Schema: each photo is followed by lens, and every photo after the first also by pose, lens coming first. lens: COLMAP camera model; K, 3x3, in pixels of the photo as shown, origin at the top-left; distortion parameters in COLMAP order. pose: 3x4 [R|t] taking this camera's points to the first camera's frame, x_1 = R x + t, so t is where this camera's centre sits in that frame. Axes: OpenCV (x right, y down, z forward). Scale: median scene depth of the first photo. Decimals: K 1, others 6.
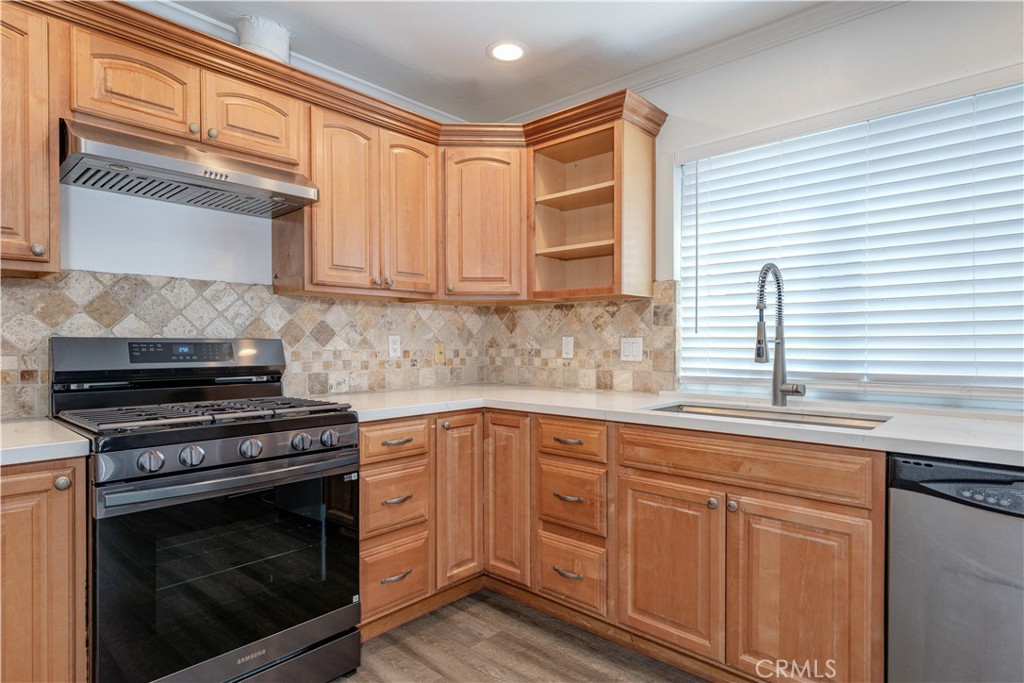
lens RADIAL K [[557.9, 0, 521.5], [0, 557.9, 347.7], [0, 0, 1]] dist [0.006459, -0.004263]
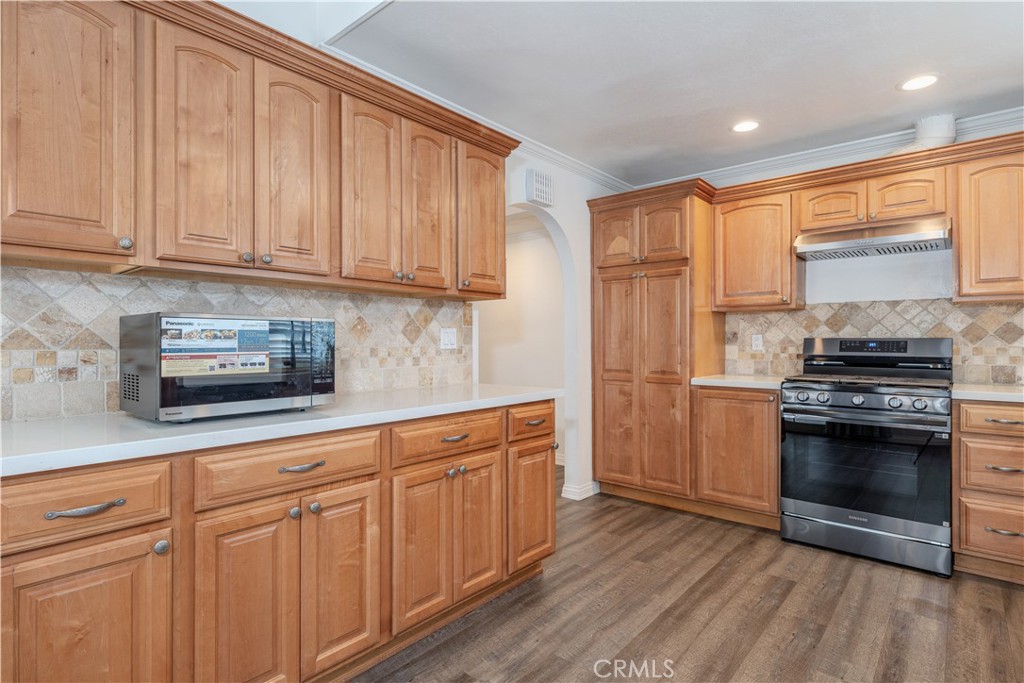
lens RADIAL K [[526.7, 0, 520.2], [0, 526.7, 339.5], [0, 0, 1]] dist [0.005249, -0.002332]
pose [[0.042333, -0.003553, -0.999097, 0.868567], [-0.009210, 0.999950, -0.003946, 0.003474], [0.999061, 0.009368, 0.042298, -0.106213]]
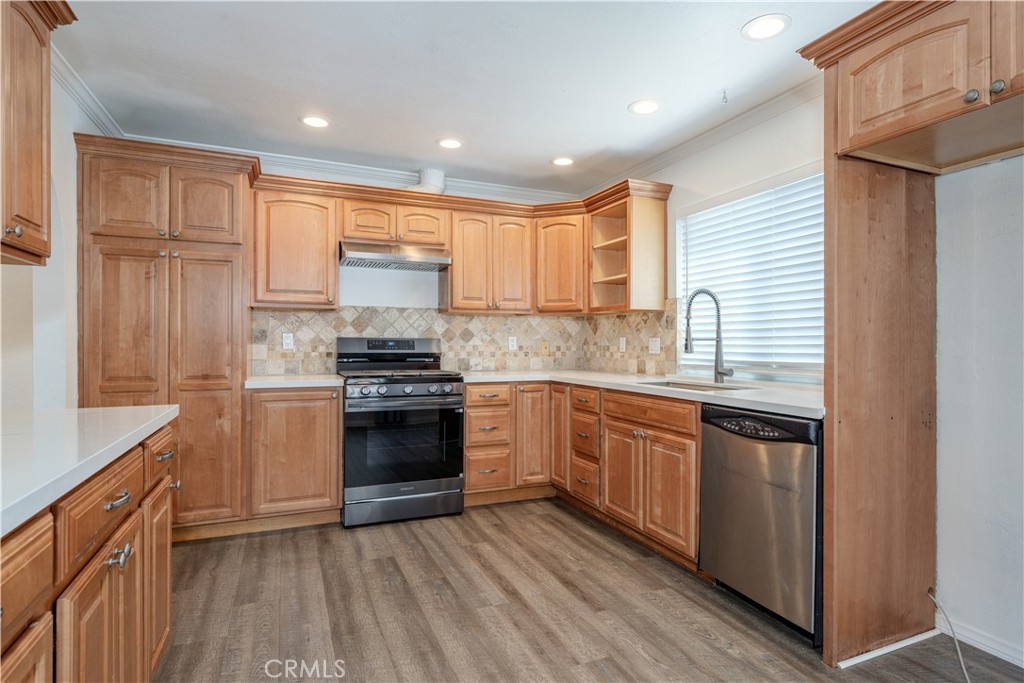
lens RADIAL K [[526.7, 0, 522.5], [0, 526.7, 342.3], [0, 0, 1]] dist [0.005249, -0.002332]
pose [[0.915002, 0.002887, -0.403438, 0.546950], [-0.007693, 0.999917, -0.010292, 0.013580], [0.403375, 0.012521, 0.914949, -0.496961]]
